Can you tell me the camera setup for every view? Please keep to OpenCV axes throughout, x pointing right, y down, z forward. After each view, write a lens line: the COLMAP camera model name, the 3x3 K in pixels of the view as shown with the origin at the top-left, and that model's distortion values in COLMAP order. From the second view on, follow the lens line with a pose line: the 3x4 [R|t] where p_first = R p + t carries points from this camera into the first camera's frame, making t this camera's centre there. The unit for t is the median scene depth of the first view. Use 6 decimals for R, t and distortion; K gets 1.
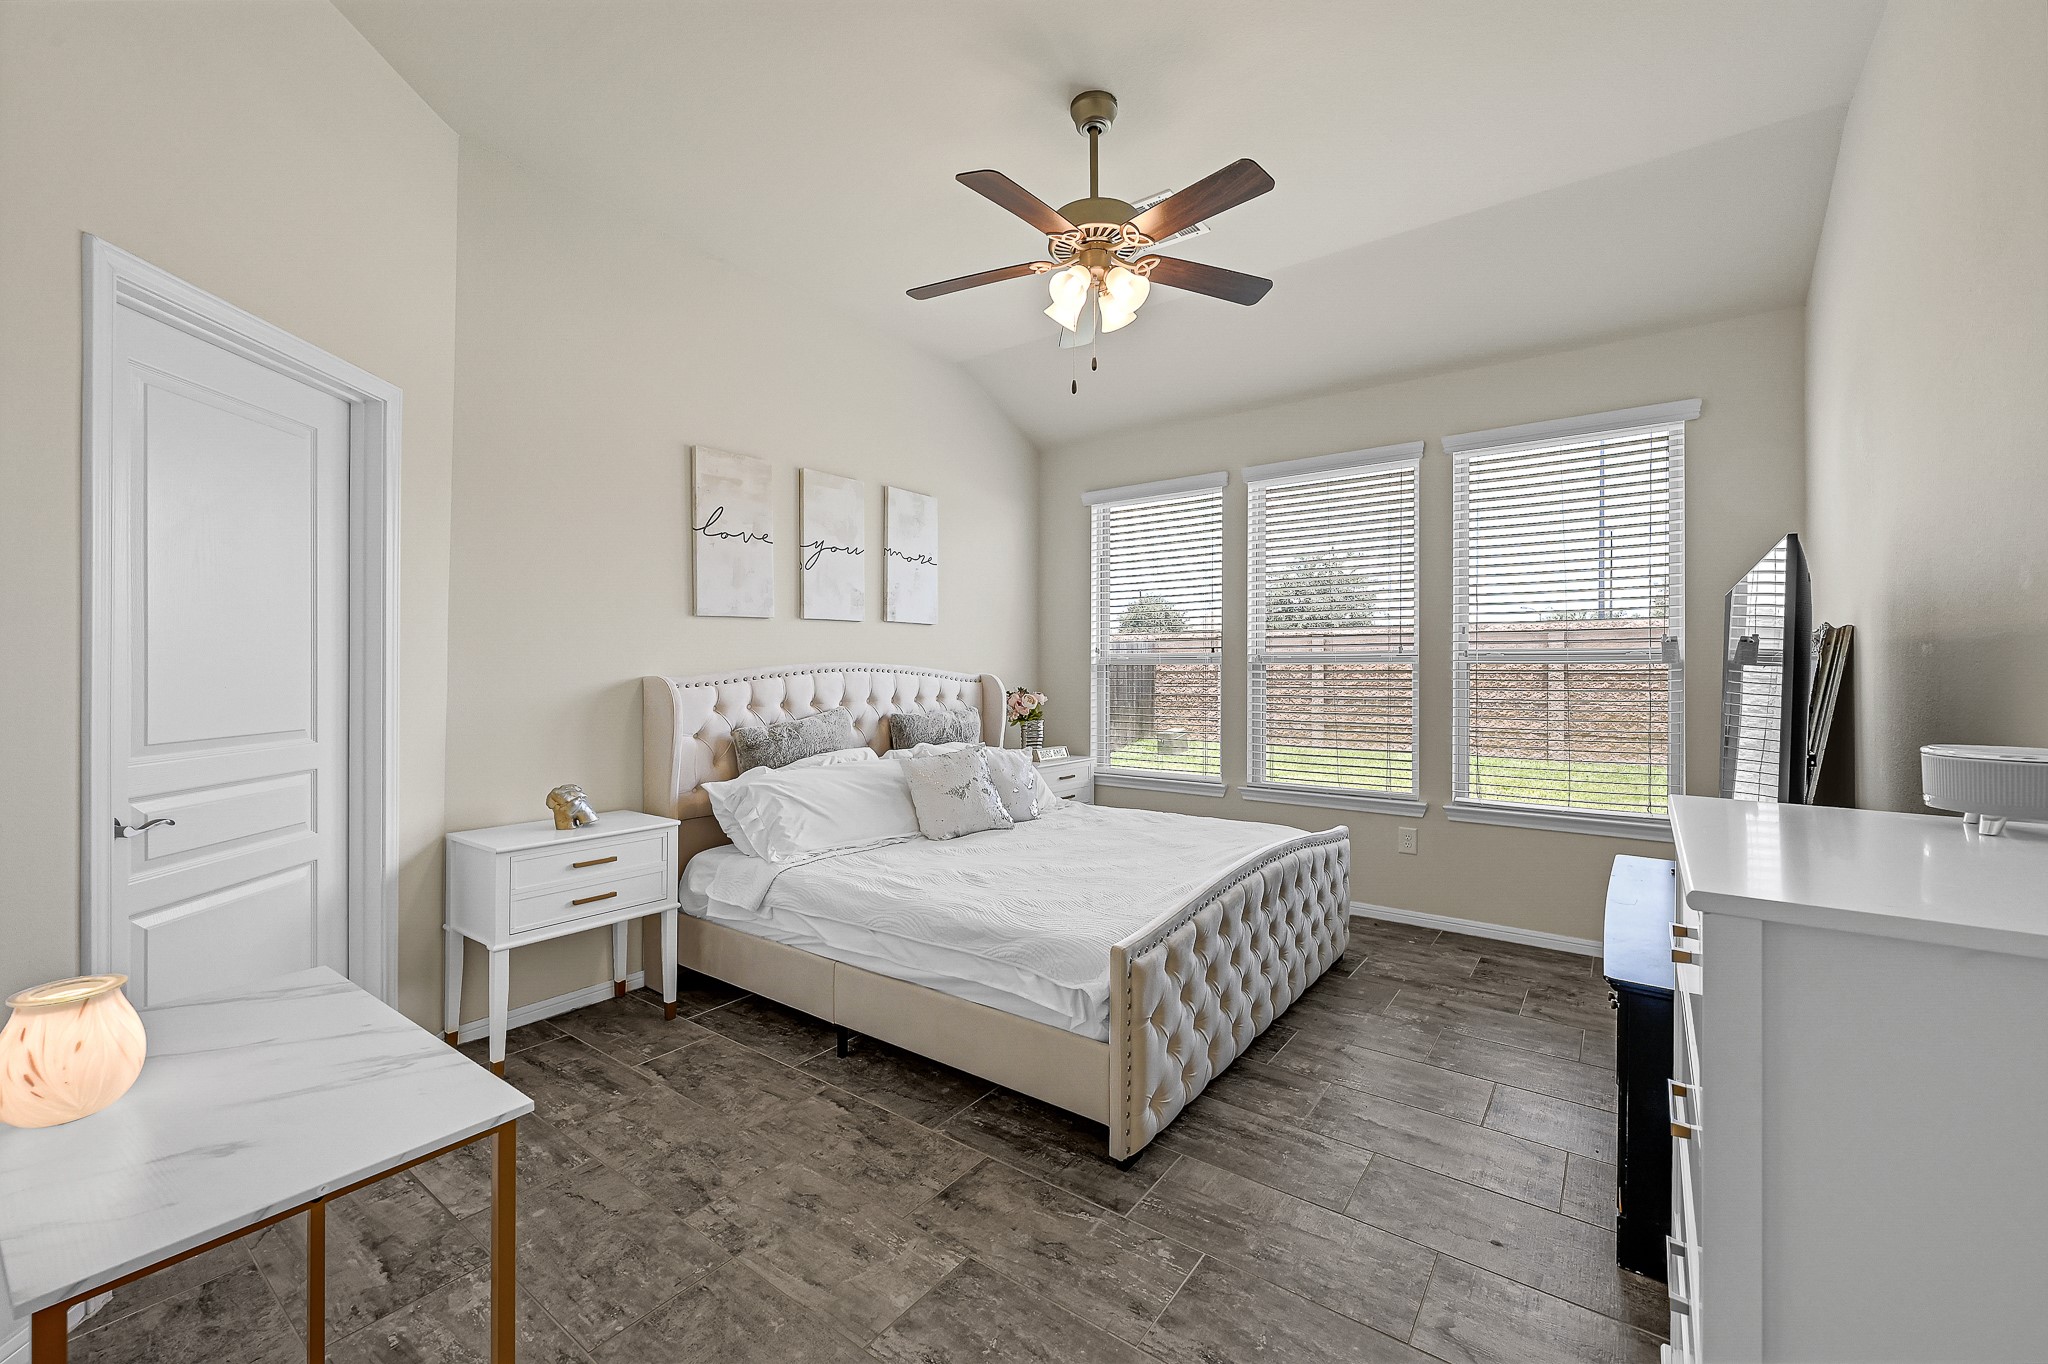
lens RADIAL K [[824.1, 0, 1021.4], [0, 824.1, 662.8], [0, 0, 1]] dist [-0.005920, -0.000435]
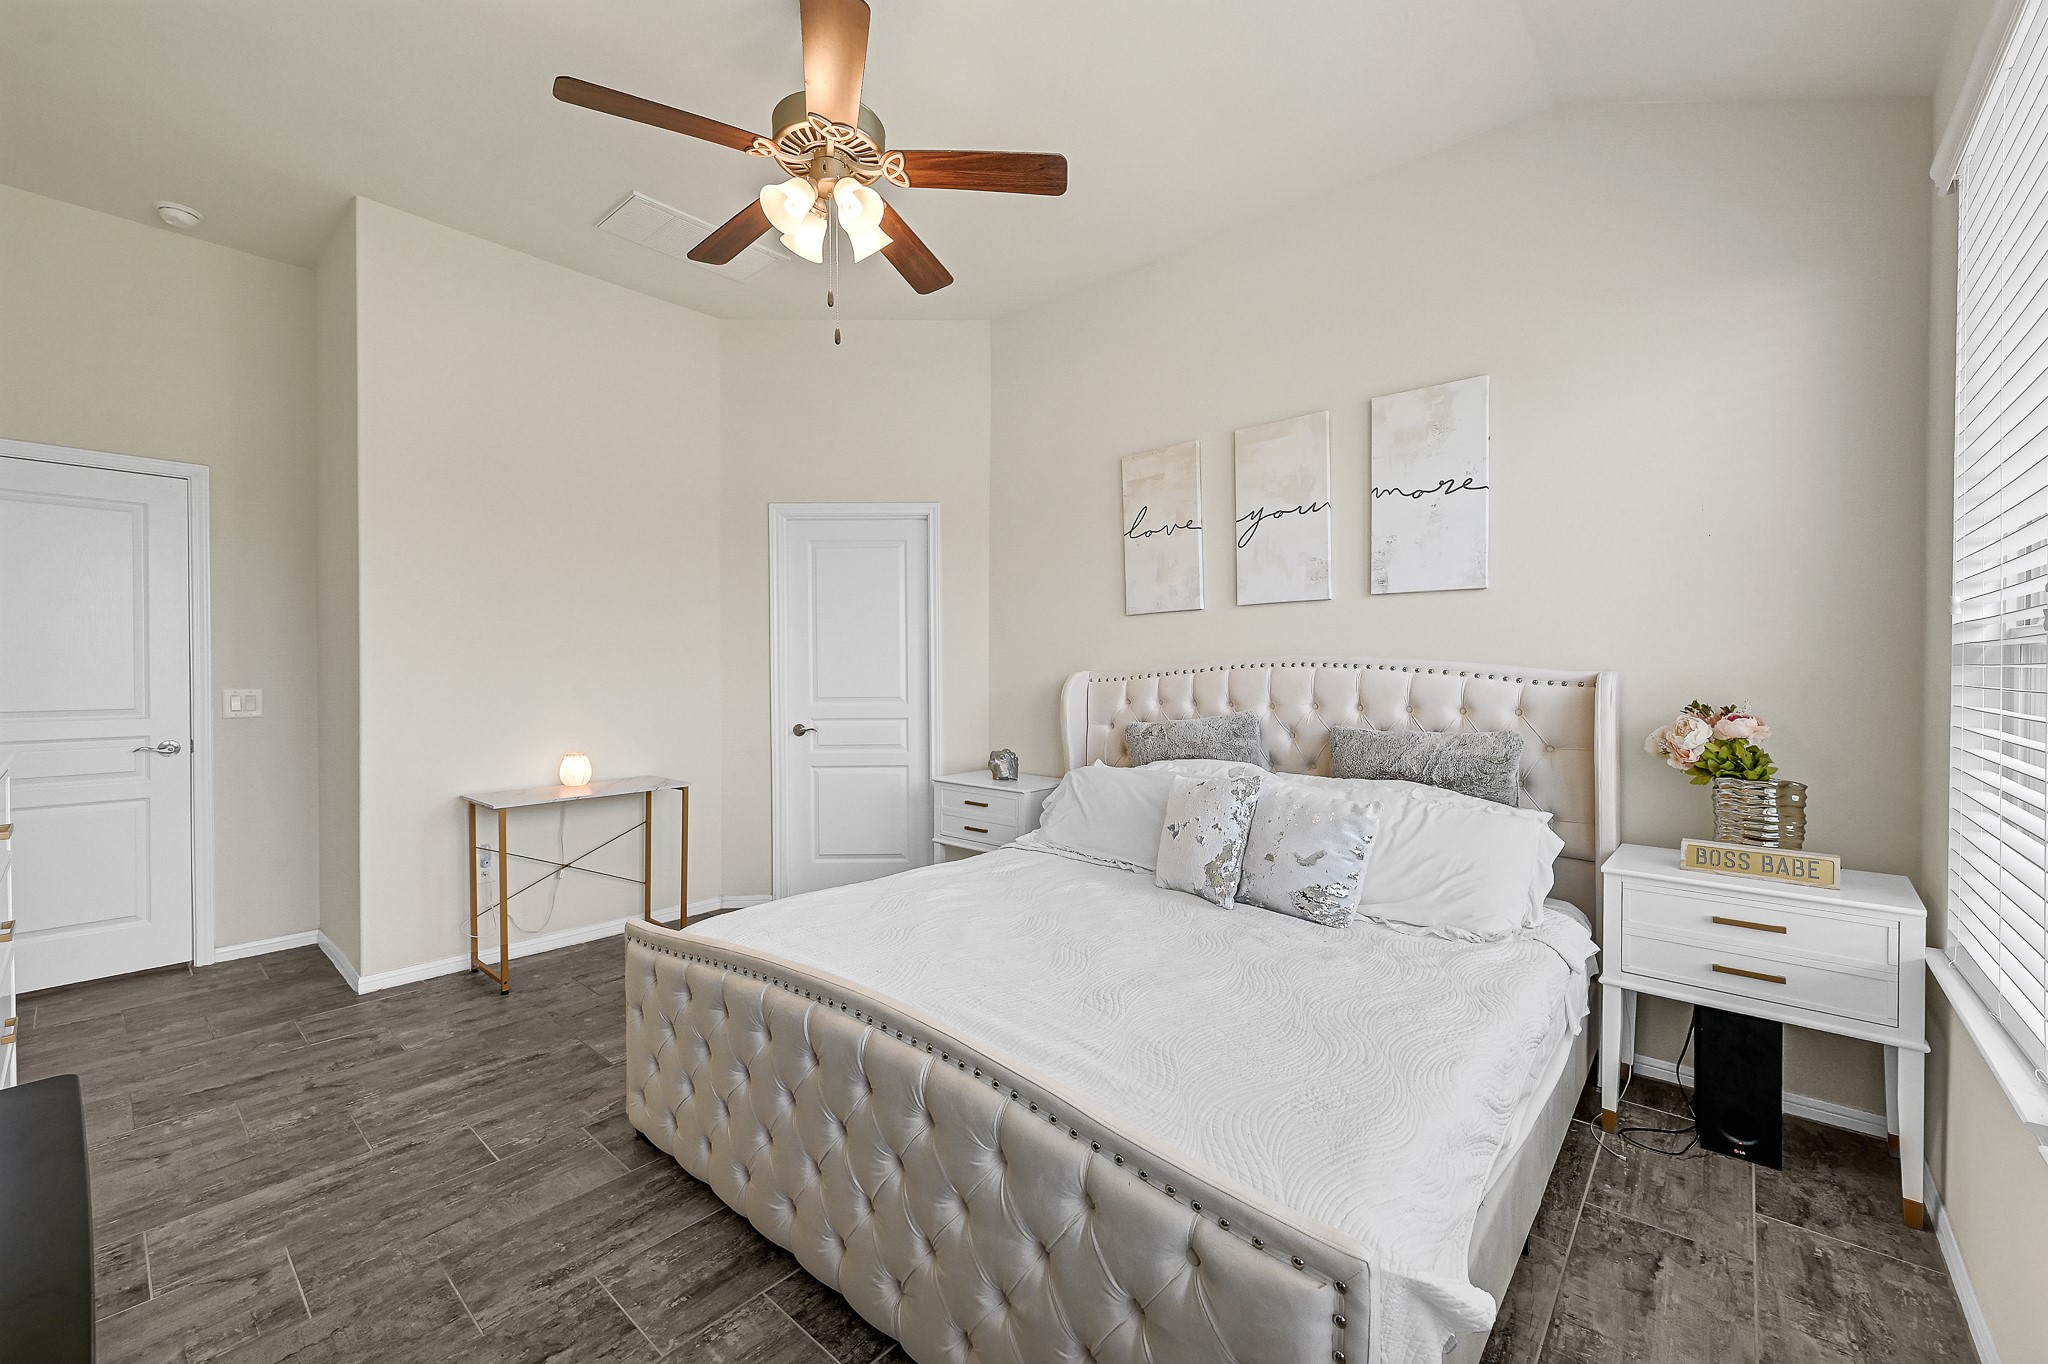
lens RADIAL K [[824.1, 0, 1021.4], [0, 824.1, 662.8], [0, 0, 1]] dist [-0.005920, -0.000435]
pose [[-0.079506, -0.012629, -0.996754, 0.660714], [0.005996, 0.999896, -0.013147, 0.017853], [0.996816, -0.007022, -0.079422, 0.911397]]
